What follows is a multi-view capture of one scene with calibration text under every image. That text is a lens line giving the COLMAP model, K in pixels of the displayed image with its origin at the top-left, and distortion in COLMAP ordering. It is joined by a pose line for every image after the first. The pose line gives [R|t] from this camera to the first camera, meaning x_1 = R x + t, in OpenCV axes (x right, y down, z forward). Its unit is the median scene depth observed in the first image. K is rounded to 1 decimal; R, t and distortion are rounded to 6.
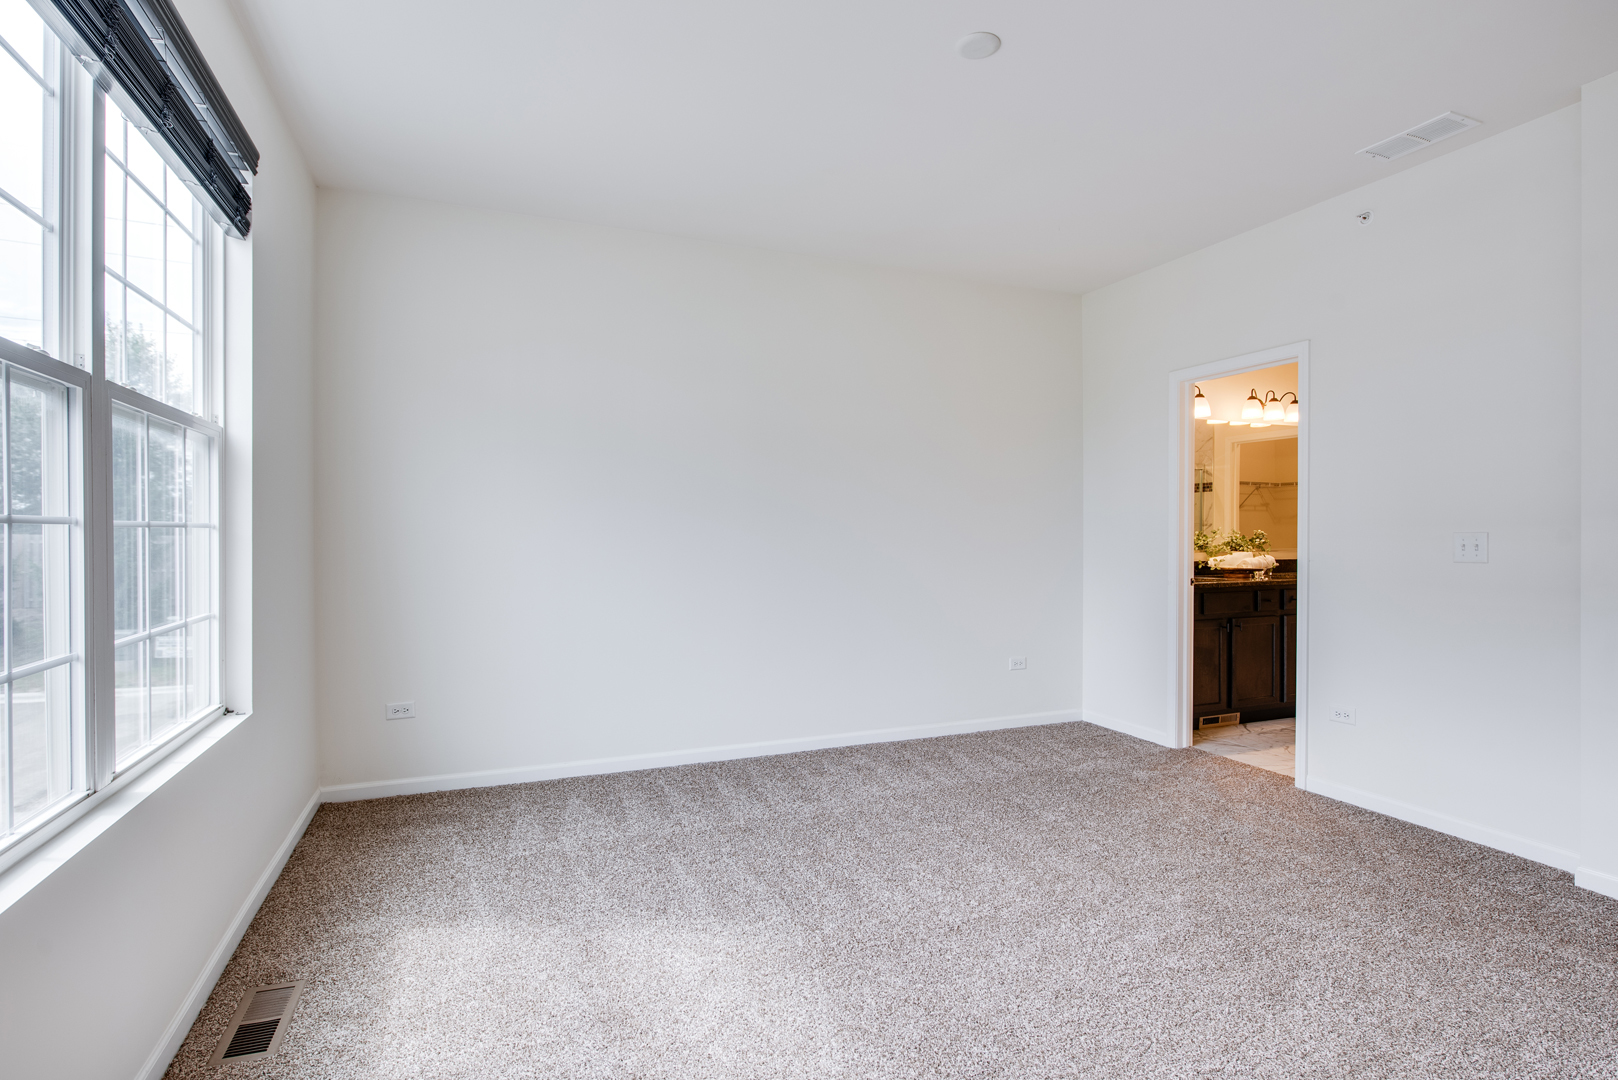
lens RADIAL K [[809.4, 0, 809.0], [0, 809.4, 536.8], [0, 0, 1]] dist [-0.006380, -0.000774]
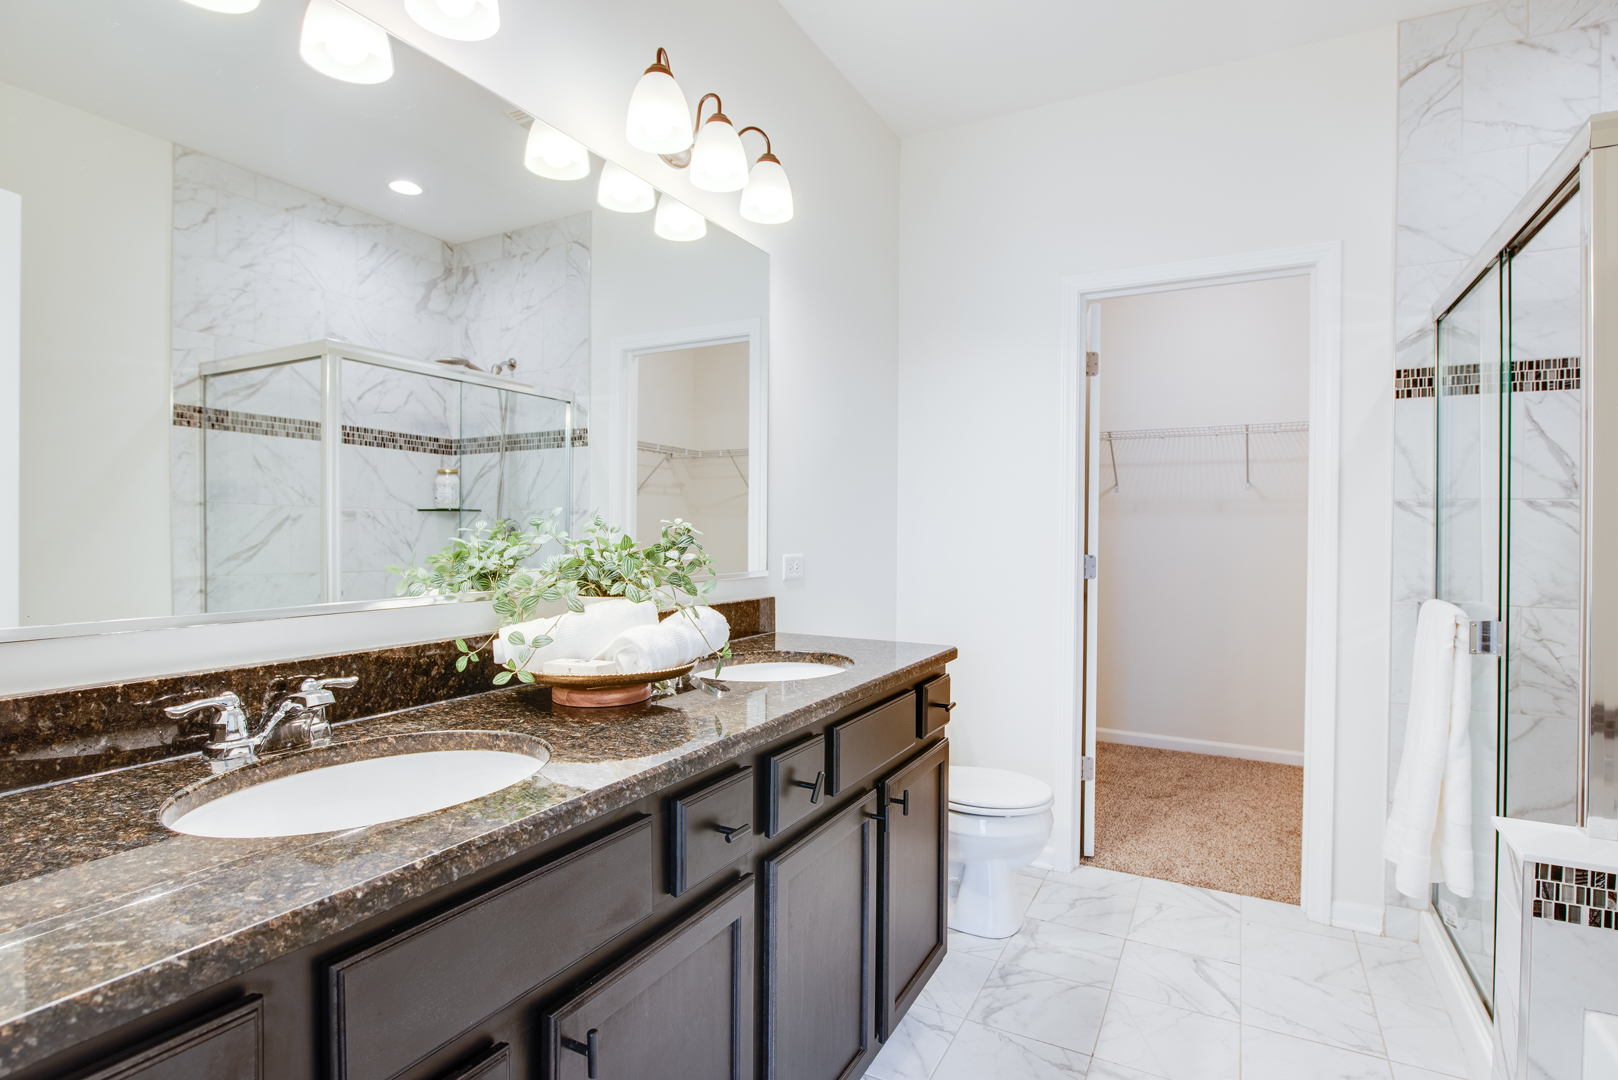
lens RADIAL K [[809.4, 0, 809.0], [0, 809.4, 536.8], [0, 0, 1]] dist [-0.006380, -0.000774]
pose [[0.775407, 0.006058, 0.631433, 0.408173], [-0.007913, 0.999969, 0.000124, -0.001936], [-0.631412, -0.005092, 0.775431, 0.741560]]
